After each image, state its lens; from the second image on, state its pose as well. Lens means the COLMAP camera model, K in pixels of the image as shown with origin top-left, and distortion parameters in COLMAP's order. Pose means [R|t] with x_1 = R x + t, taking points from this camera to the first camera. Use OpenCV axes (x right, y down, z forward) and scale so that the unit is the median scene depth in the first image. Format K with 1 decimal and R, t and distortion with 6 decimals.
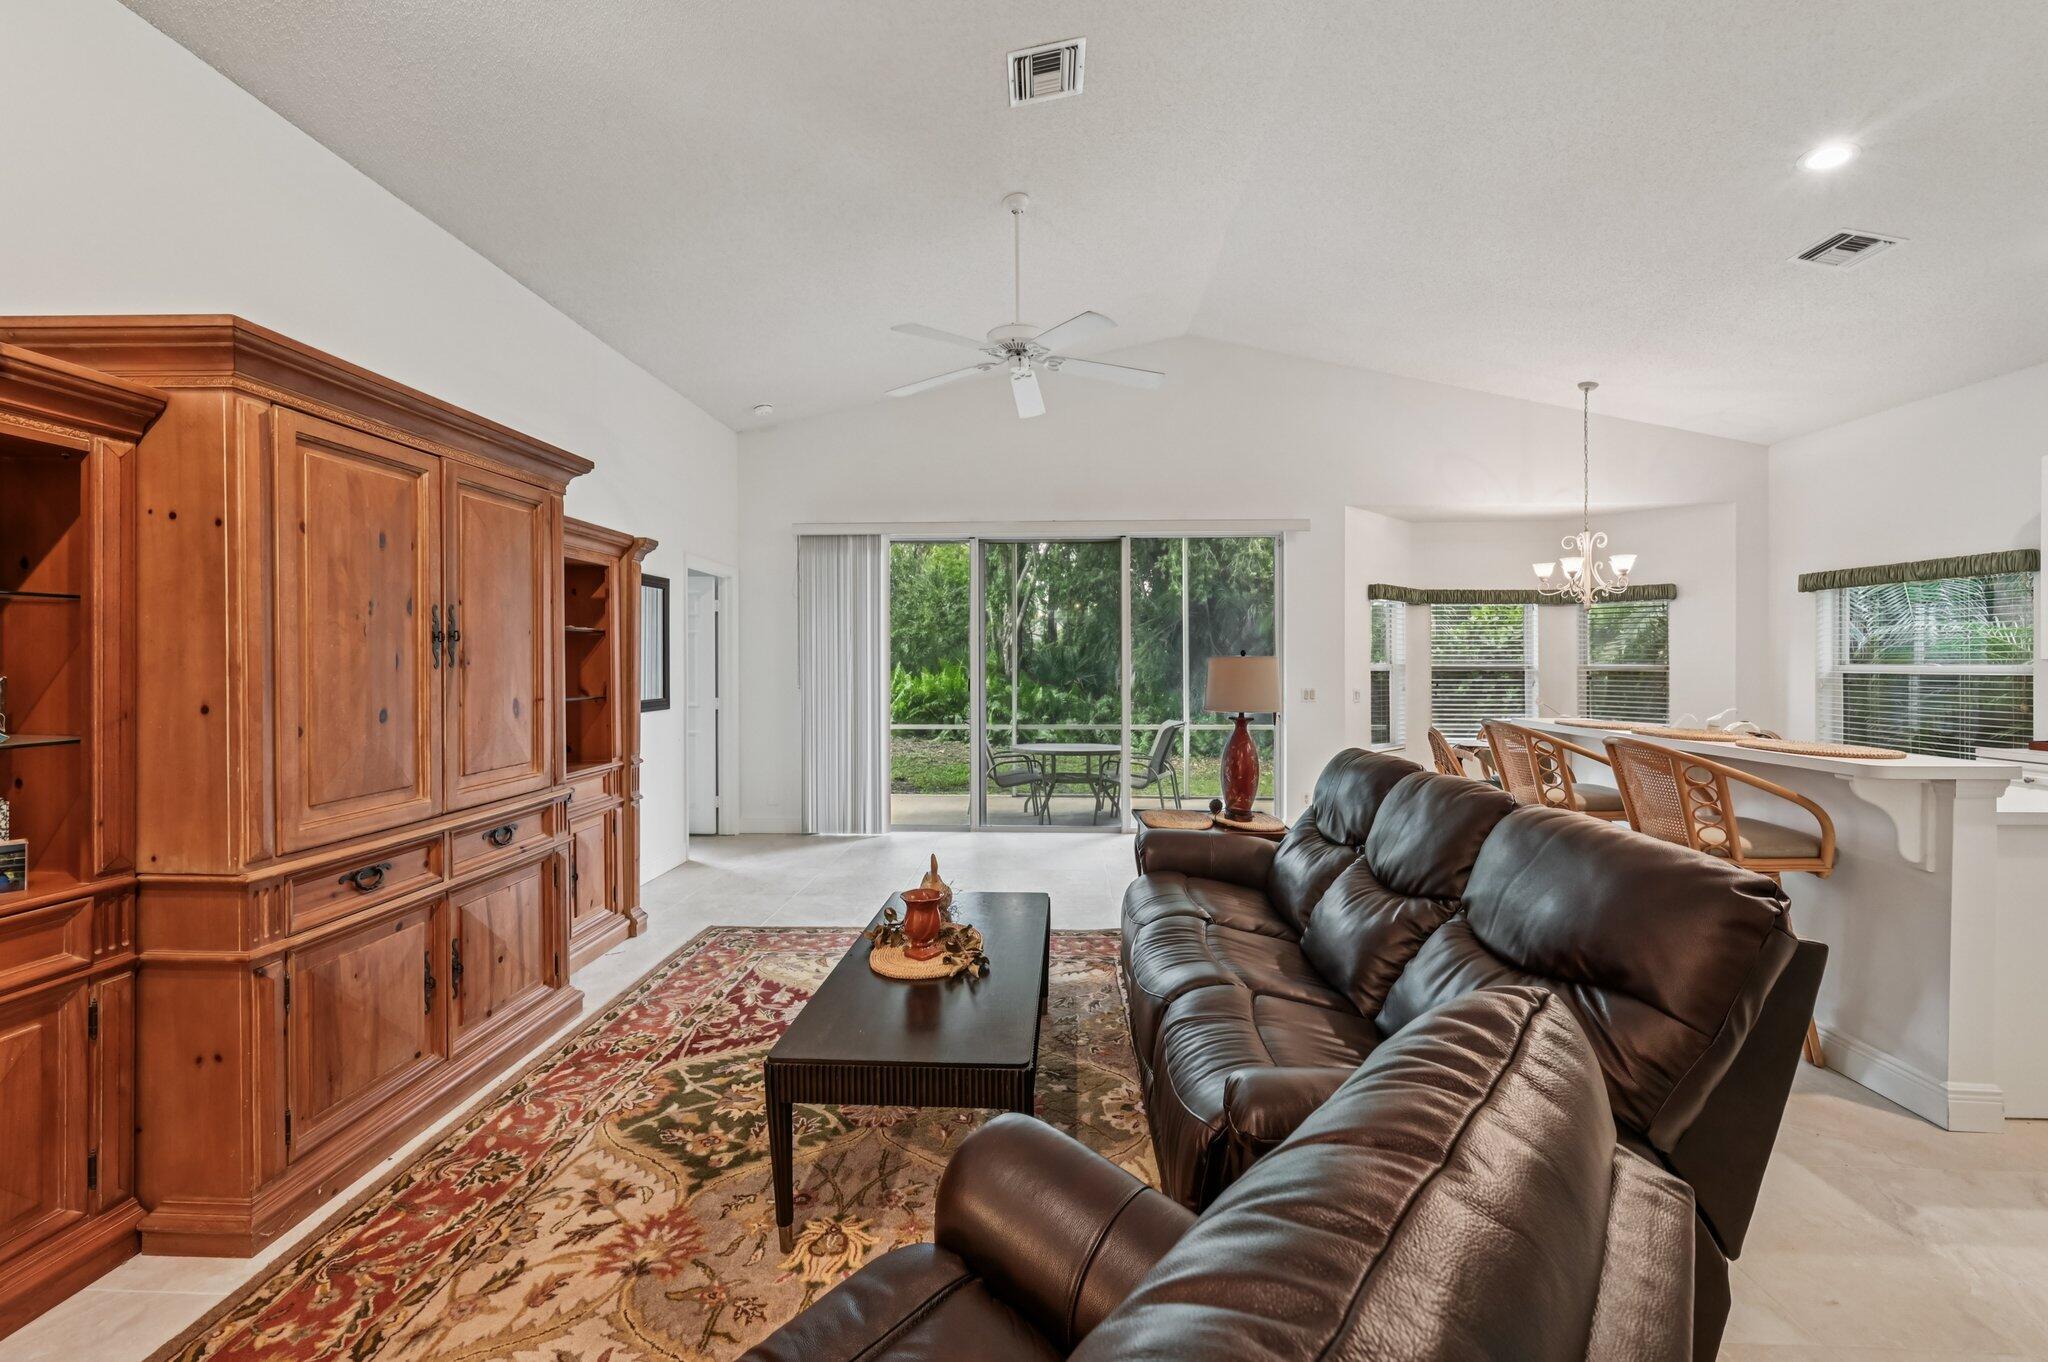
lens RADIAL K [[829.2, 0, 1028.4], [0, 829.2, 648.5], [0, 0, 1]] dist [-0.002122, 0.000212]
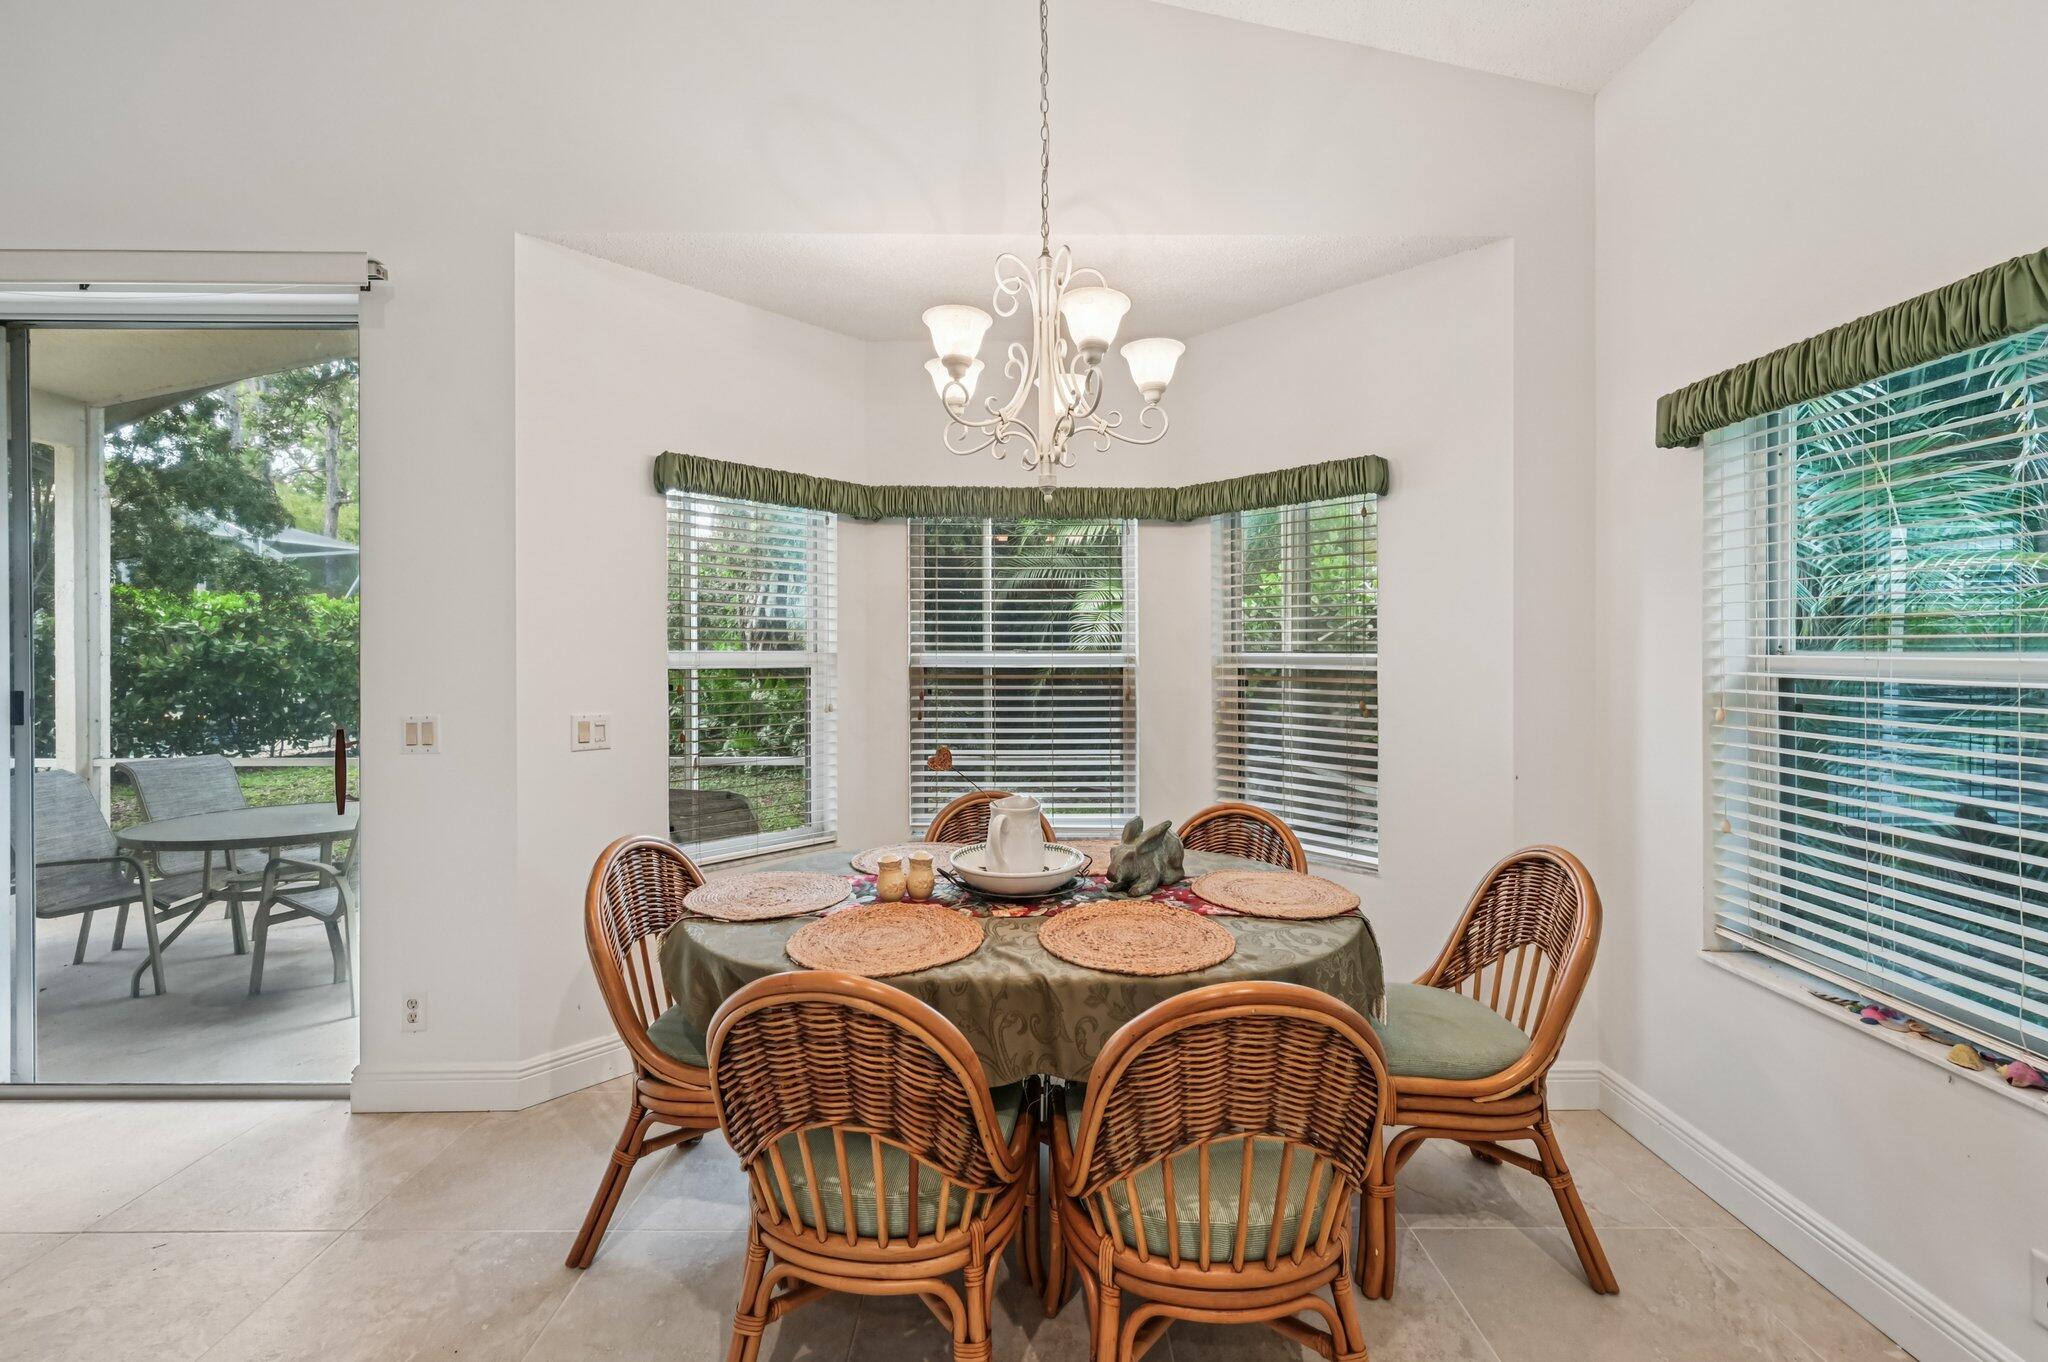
lens RADIAL K [[829.2, 0, 1028.4], [0, 829.2, 648.5], [0, 0, 1]] dist [-0.002122, 0.000212]
pose [[0.999023, -0.000032, 0.044193, 1.239878], [-0.000687, 0.999868, 0.016262, 0.022299], [-0.044188, -0.016276, 0.998891, 1.259791]]
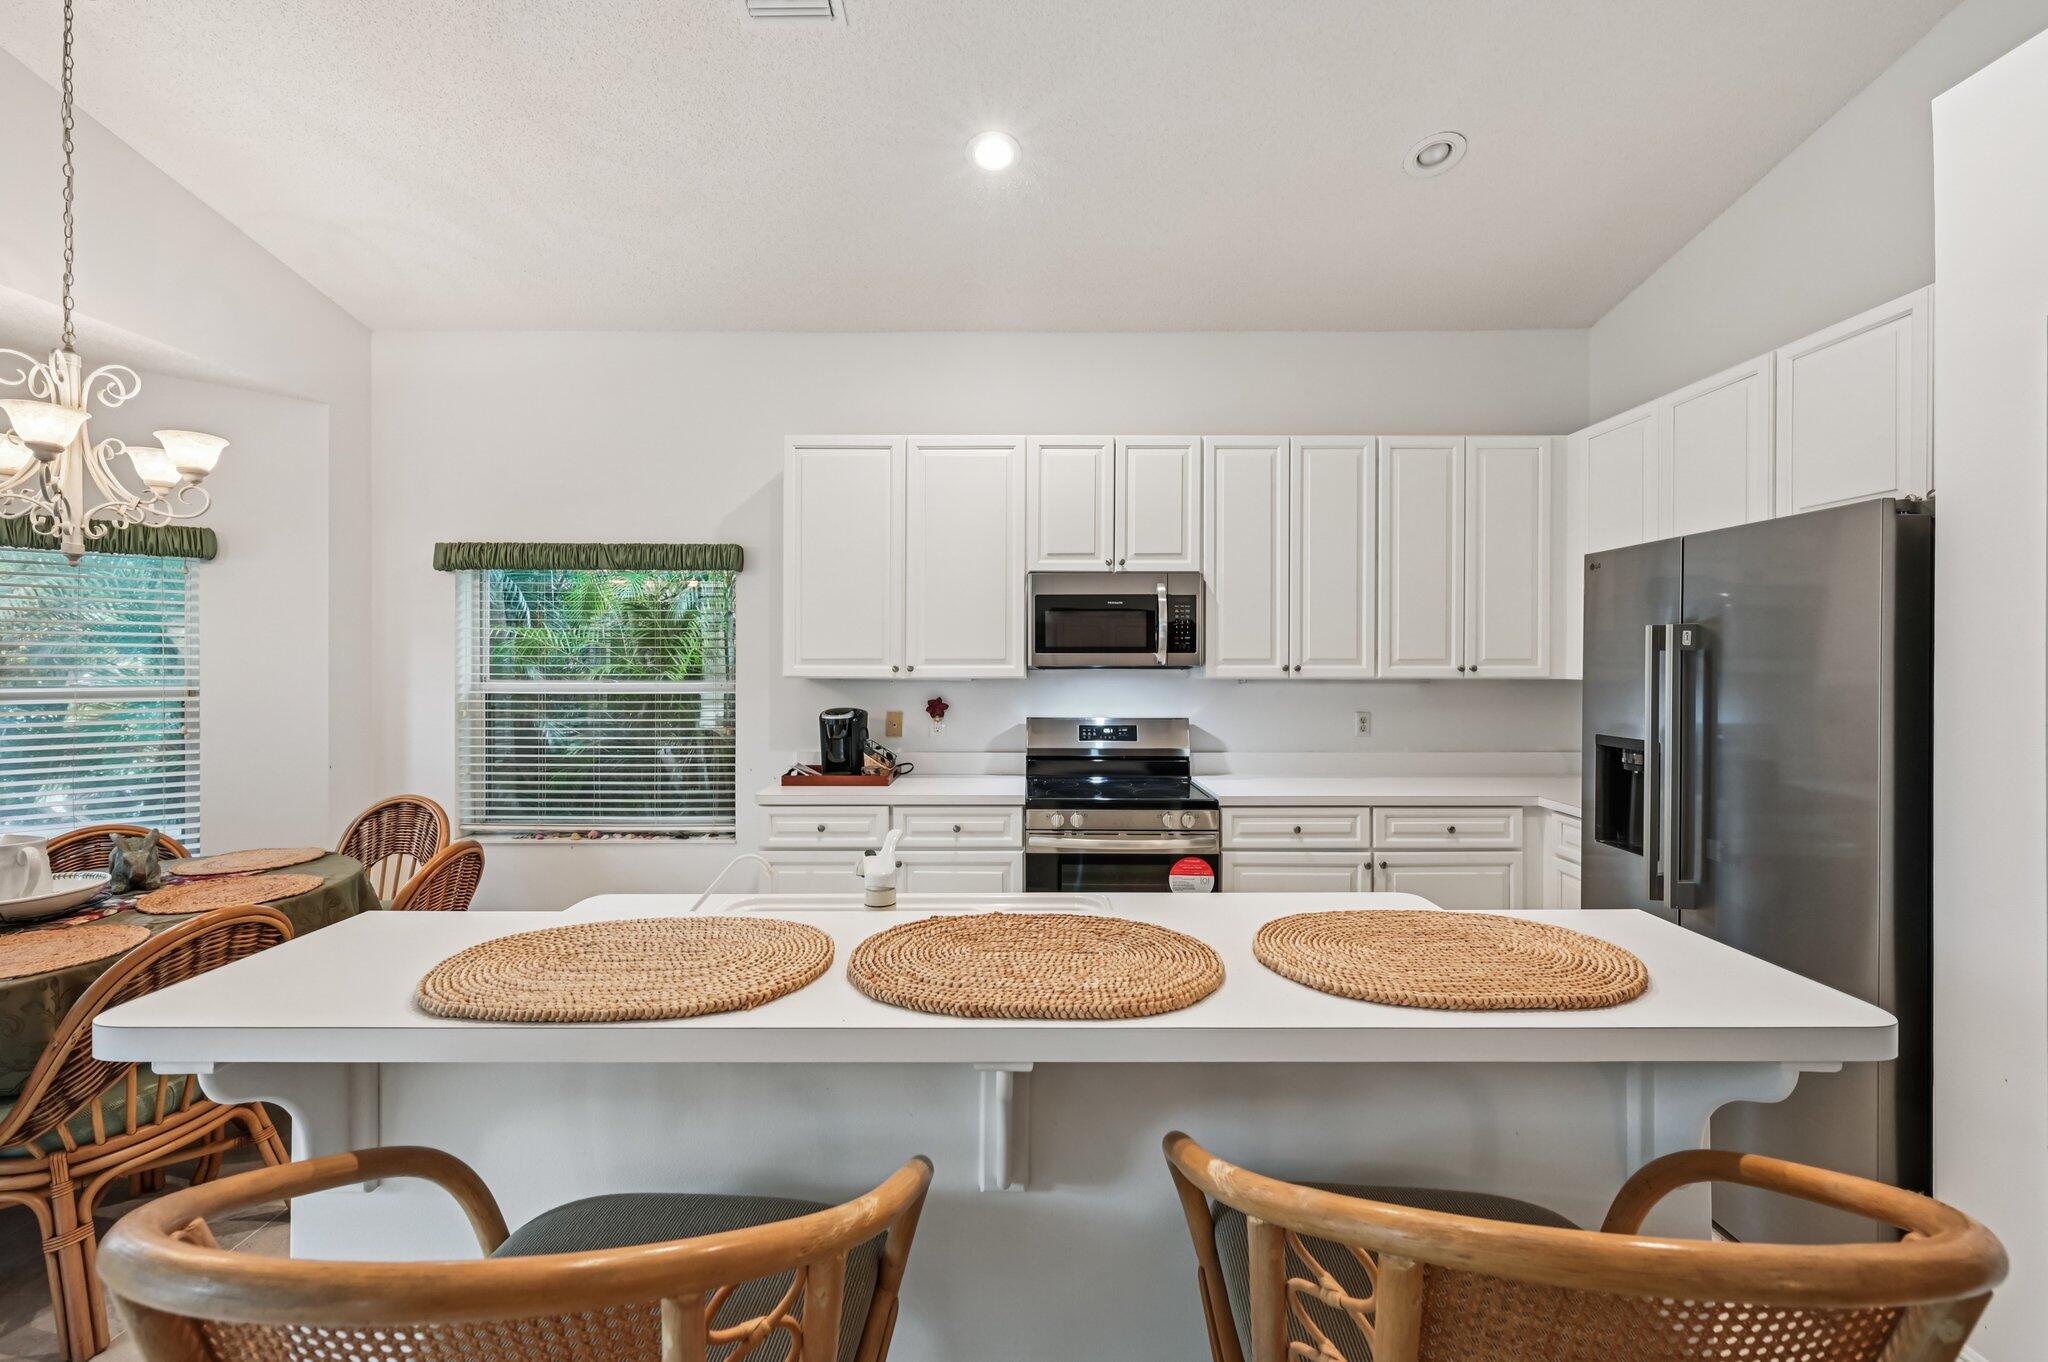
lens RADIAL K [[830.1, 0, 1022.4], [0, 830.1, 658.0], [0, 0, 1]] dist [0.001844, 0.000156]
pose [[-0.039345, 0.002728, 0.999222, 0.516598], [-0.015432, 0.999875, -0.003337, -0.008945], [-0.999107, -0.015552, -0.039298, 1.089737]]
